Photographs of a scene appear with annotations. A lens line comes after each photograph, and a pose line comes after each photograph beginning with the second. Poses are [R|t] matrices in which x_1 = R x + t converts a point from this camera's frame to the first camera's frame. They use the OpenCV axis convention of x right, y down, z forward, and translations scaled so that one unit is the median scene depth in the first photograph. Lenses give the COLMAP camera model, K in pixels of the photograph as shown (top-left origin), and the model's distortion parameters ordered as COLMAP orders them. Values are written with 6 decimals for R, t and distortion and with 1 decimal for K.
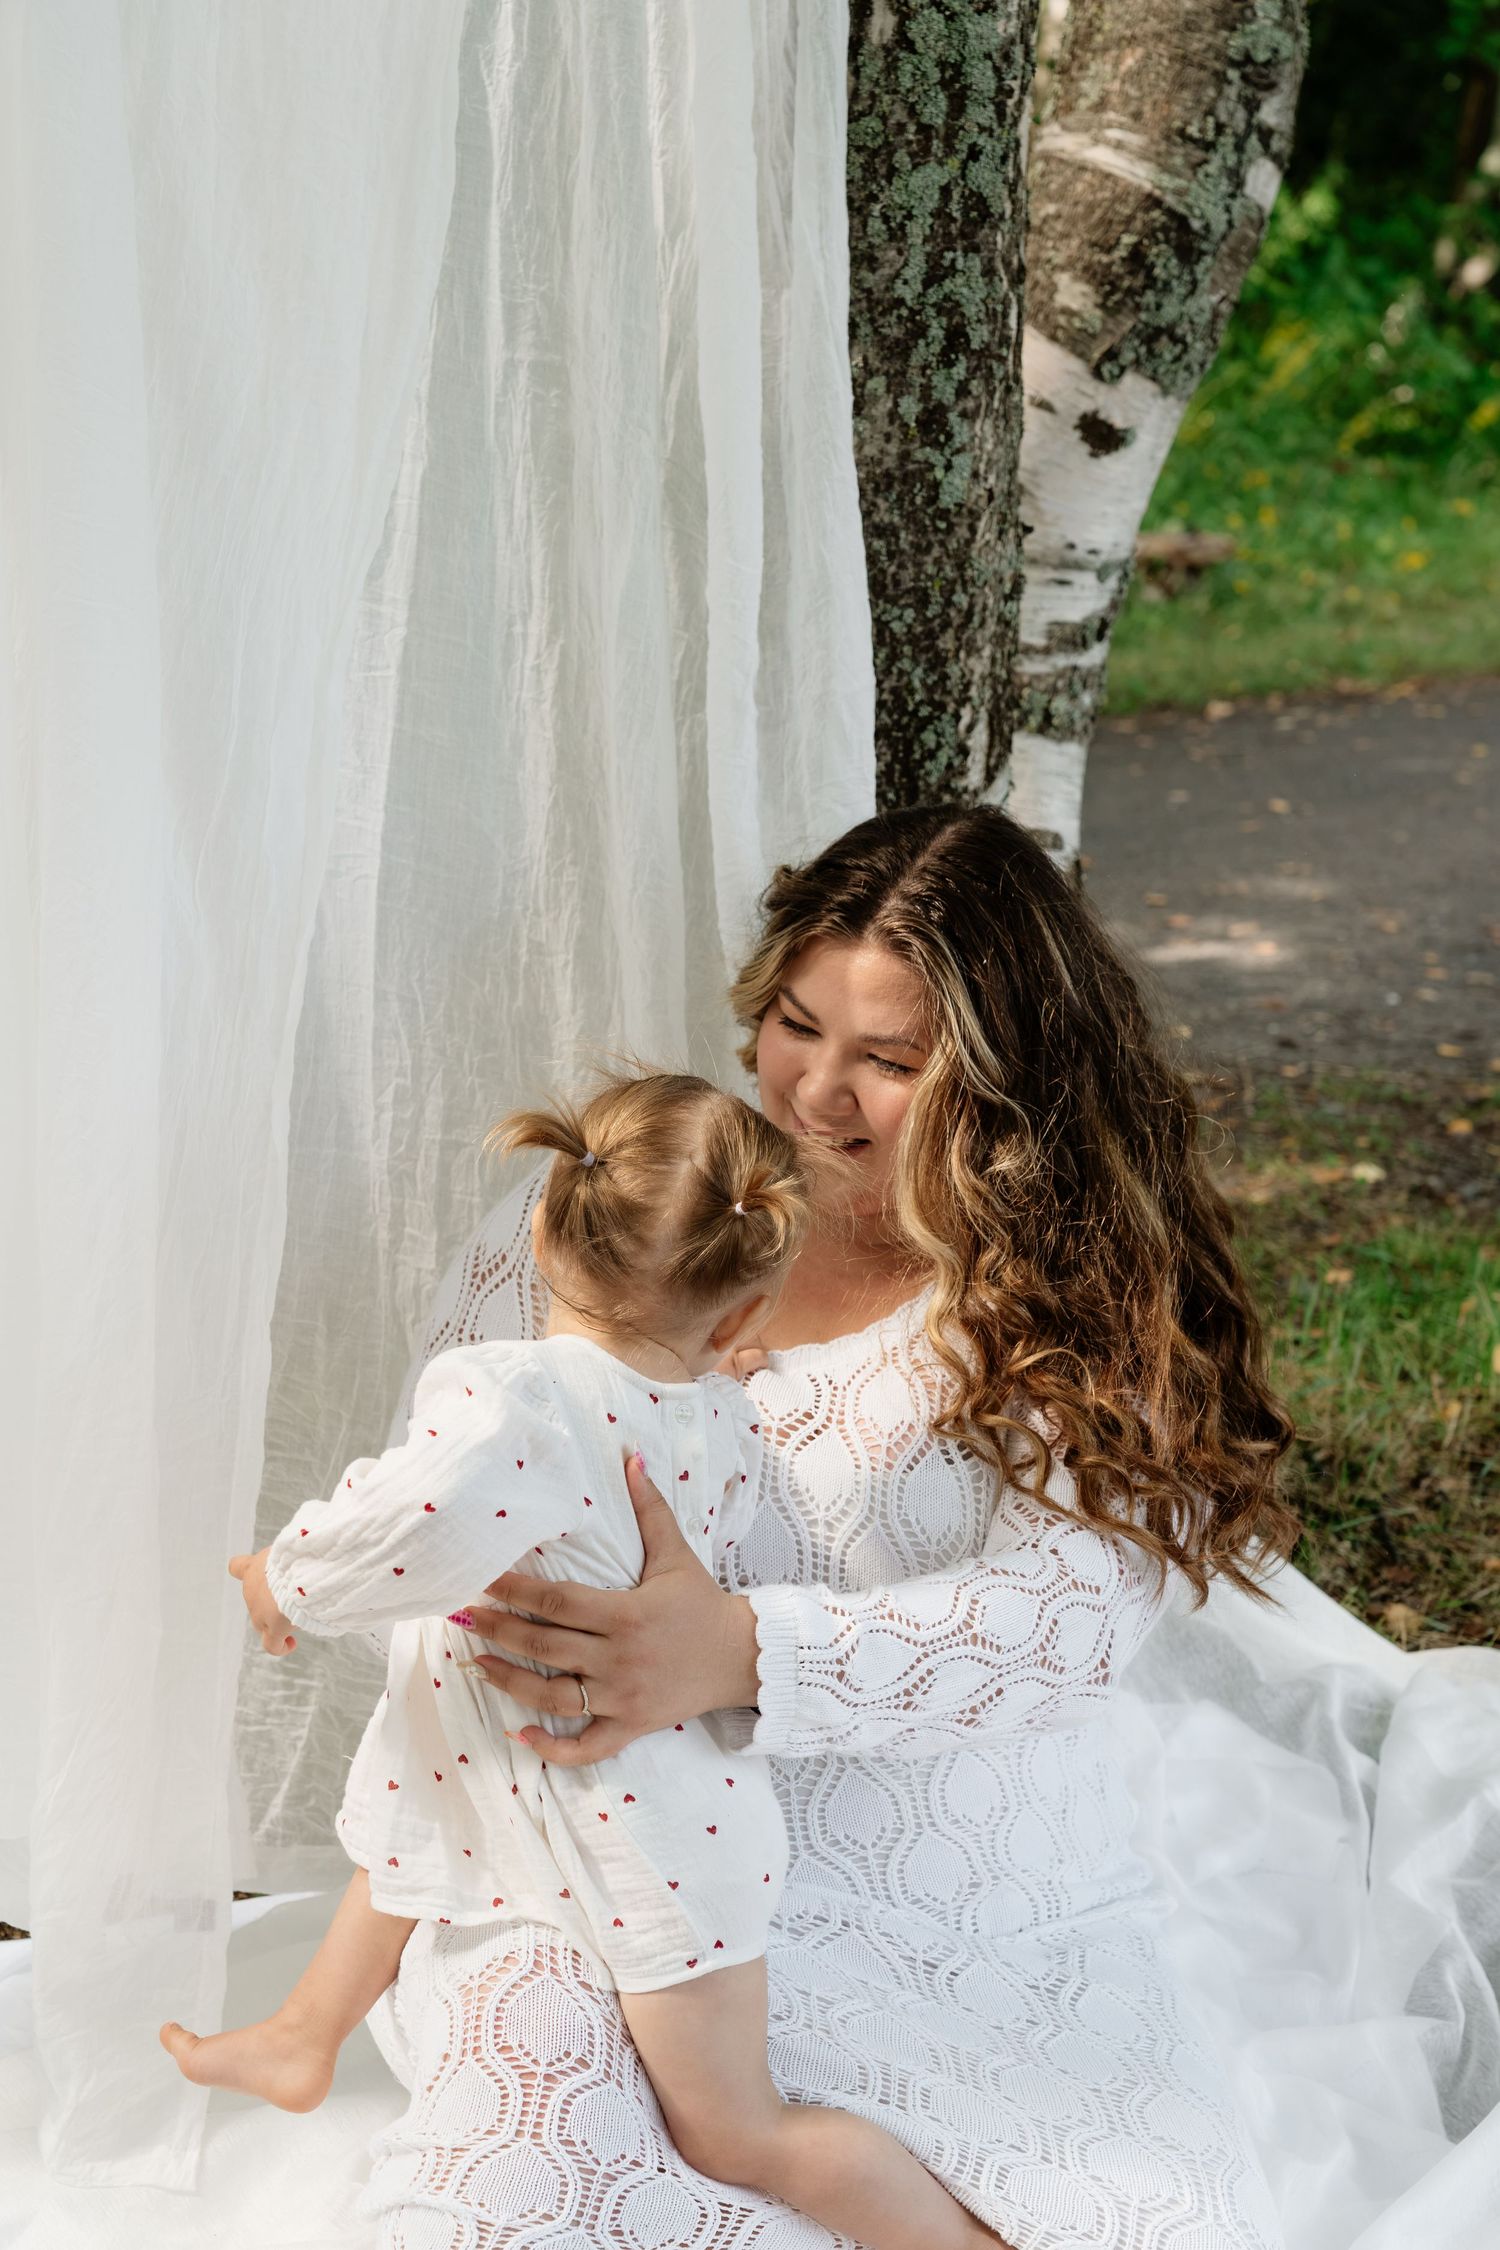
lens RADIAL K [[4119.1, 0, 741.6], [0, 4119.1, 1214.5], [0, 0, 1]] dist [-0.008551, 0.217427]
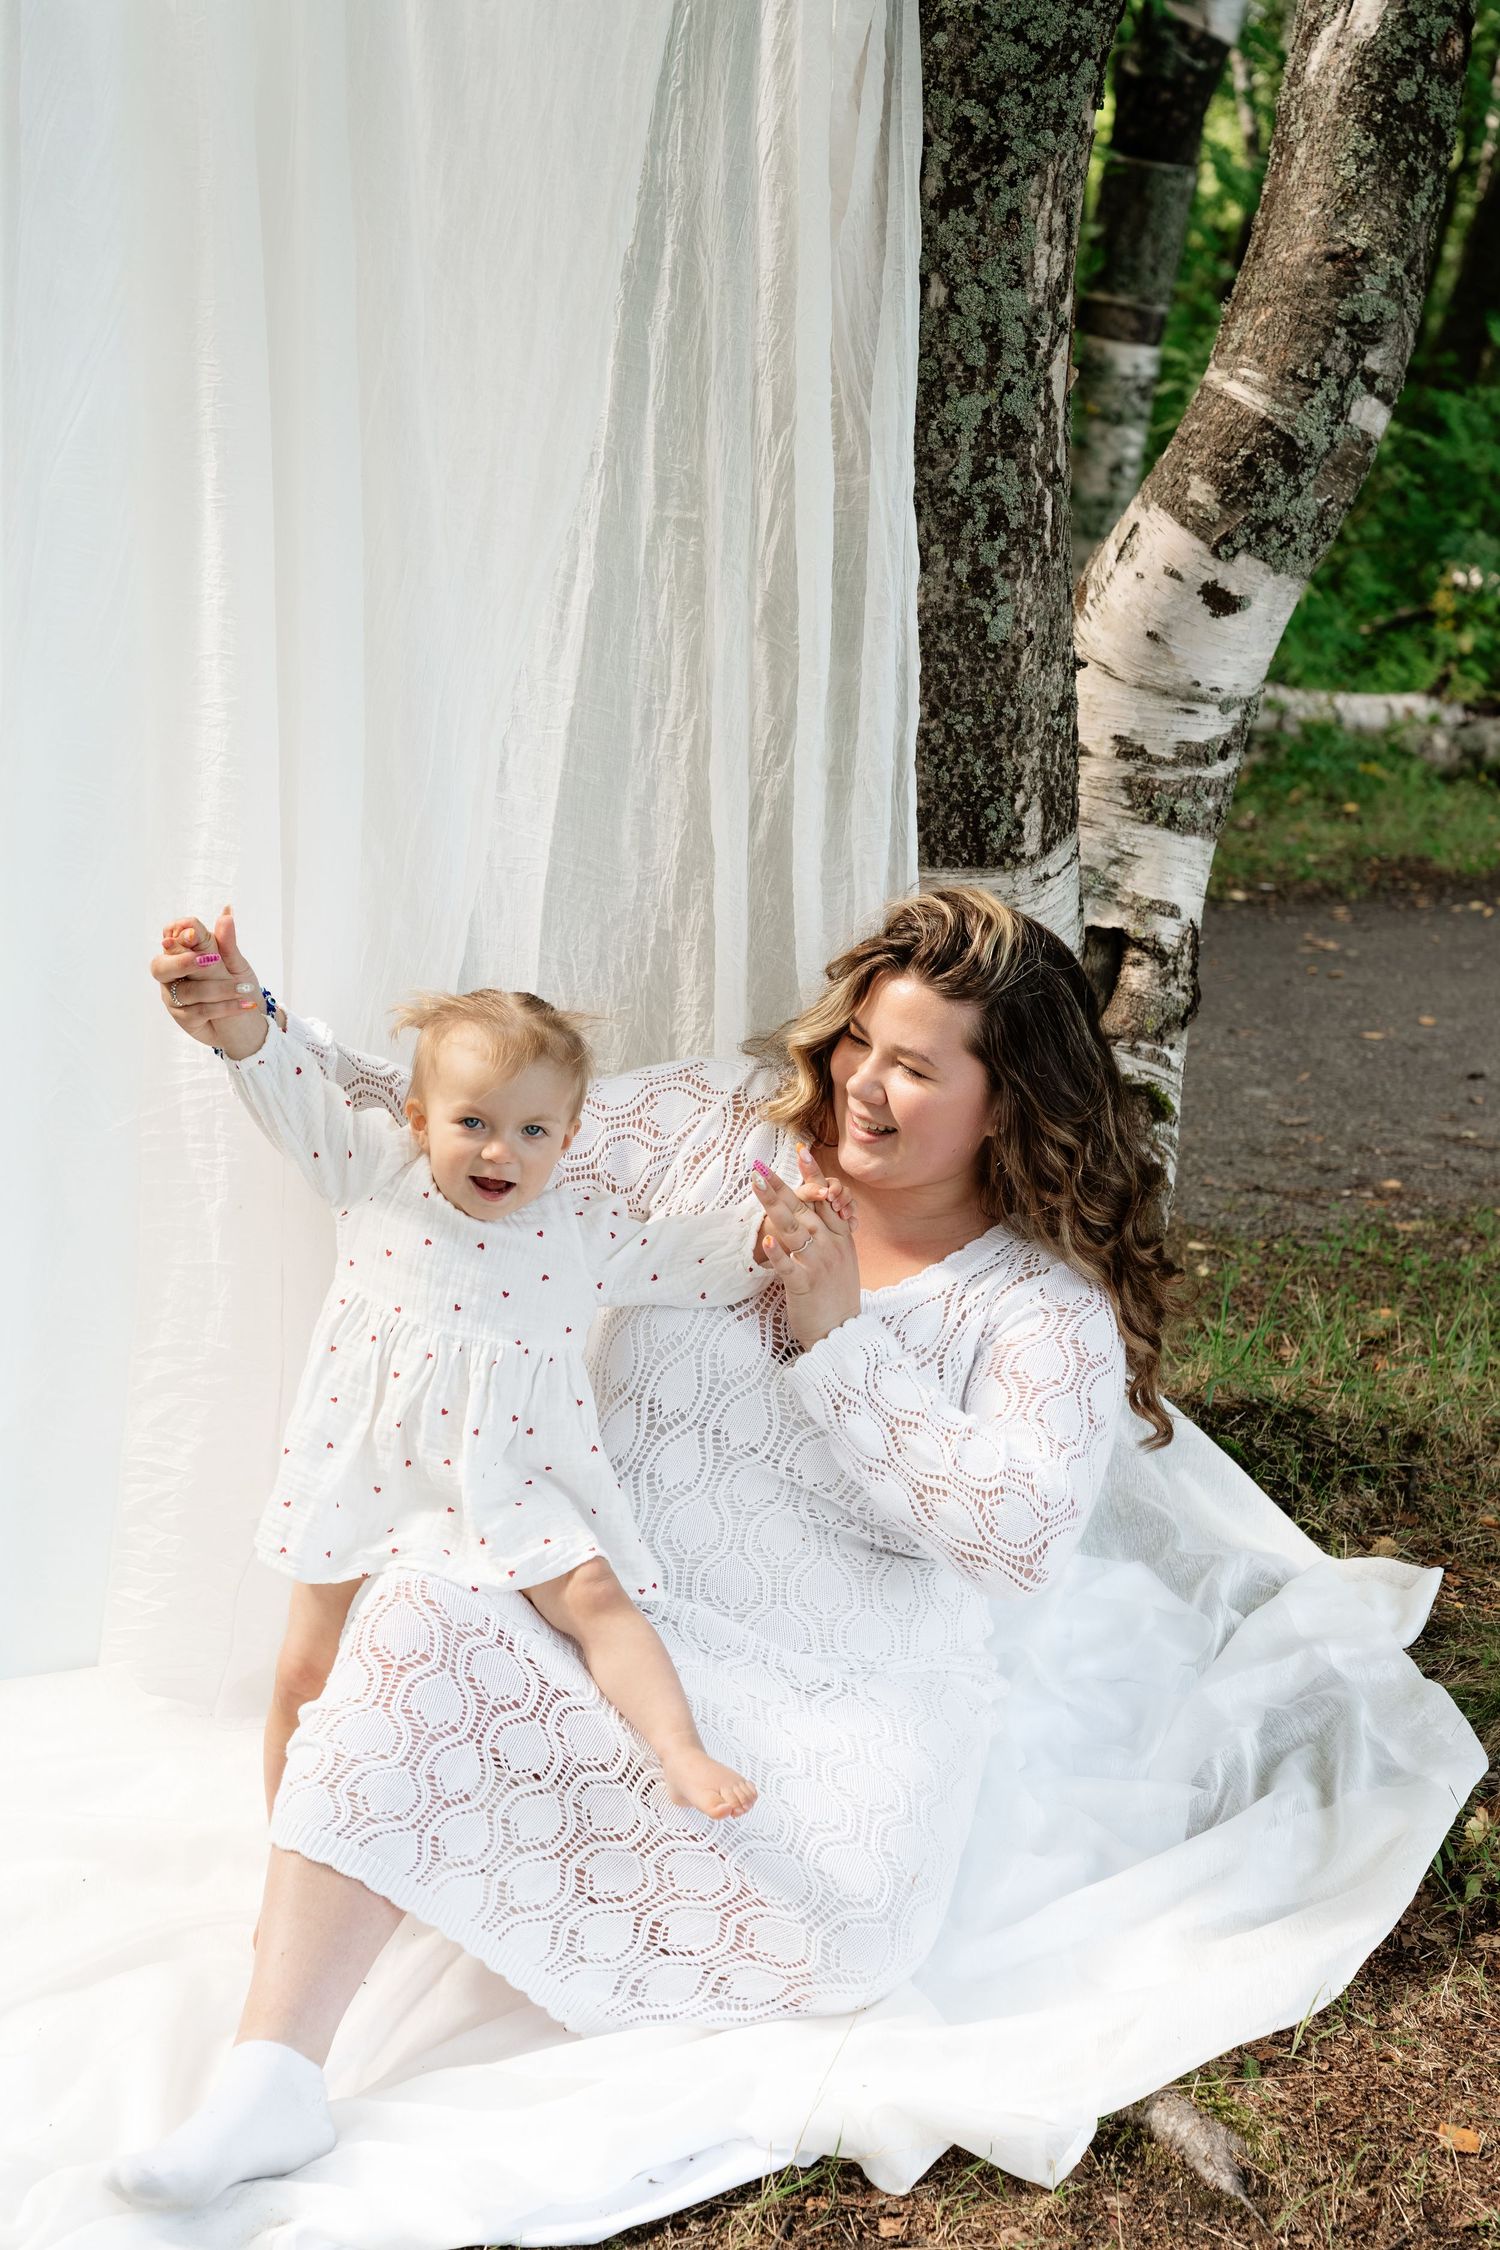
lens RADIAL K [[4136.6, 0, 750.0], [0, 4136.6, 1125.0], [0, 0, 1]] dist [0.009746, -0.016327]
pose [[0.963718, 0.091415, -0.250780, 0.326072], [-0.105031, 0.993606, -0.041428, 0.050165], [0.245390, 0.066265, 0.967157, -0.321867]]
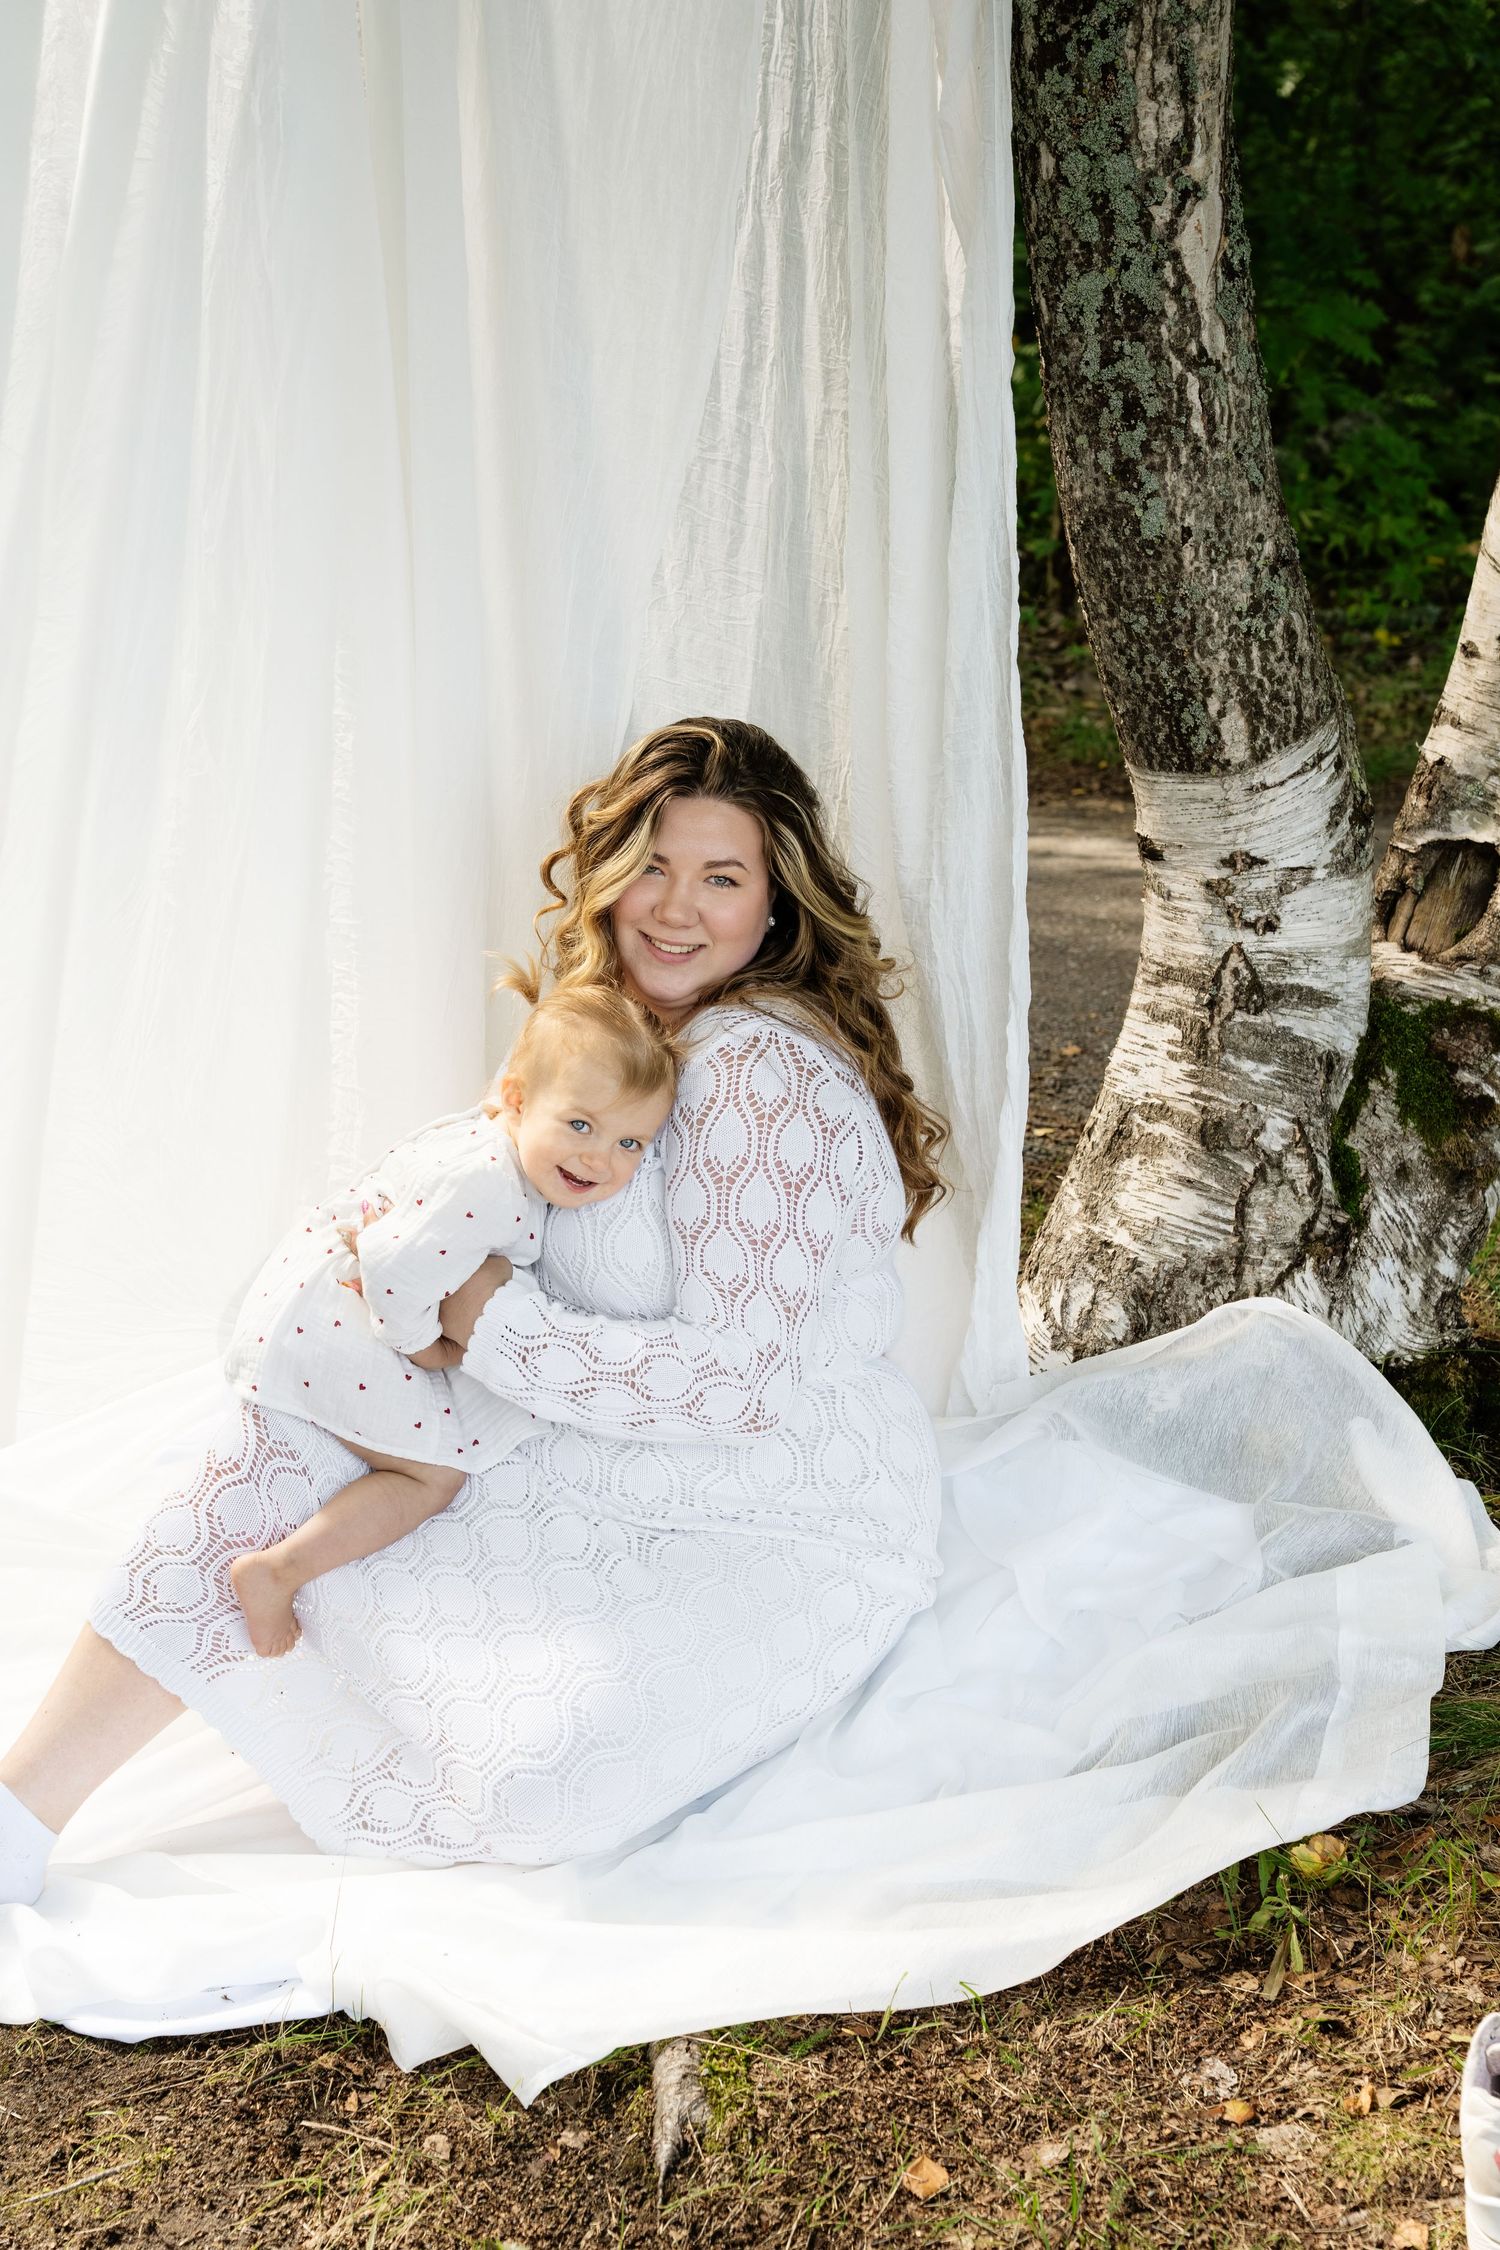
lens RADIAL K [[3419.5, 0, 750.0], [0, 3419.5, 1125.0], [0, 0, 1]] dist [0.104981, 0.957027]
pose [[0.634872, 0.205665, -0.744741, 0.811611], [-0.185162, 0.976331, 0.111775, -0.088628], [0.750102, 0.066935, 0.657927, 0.202402]]
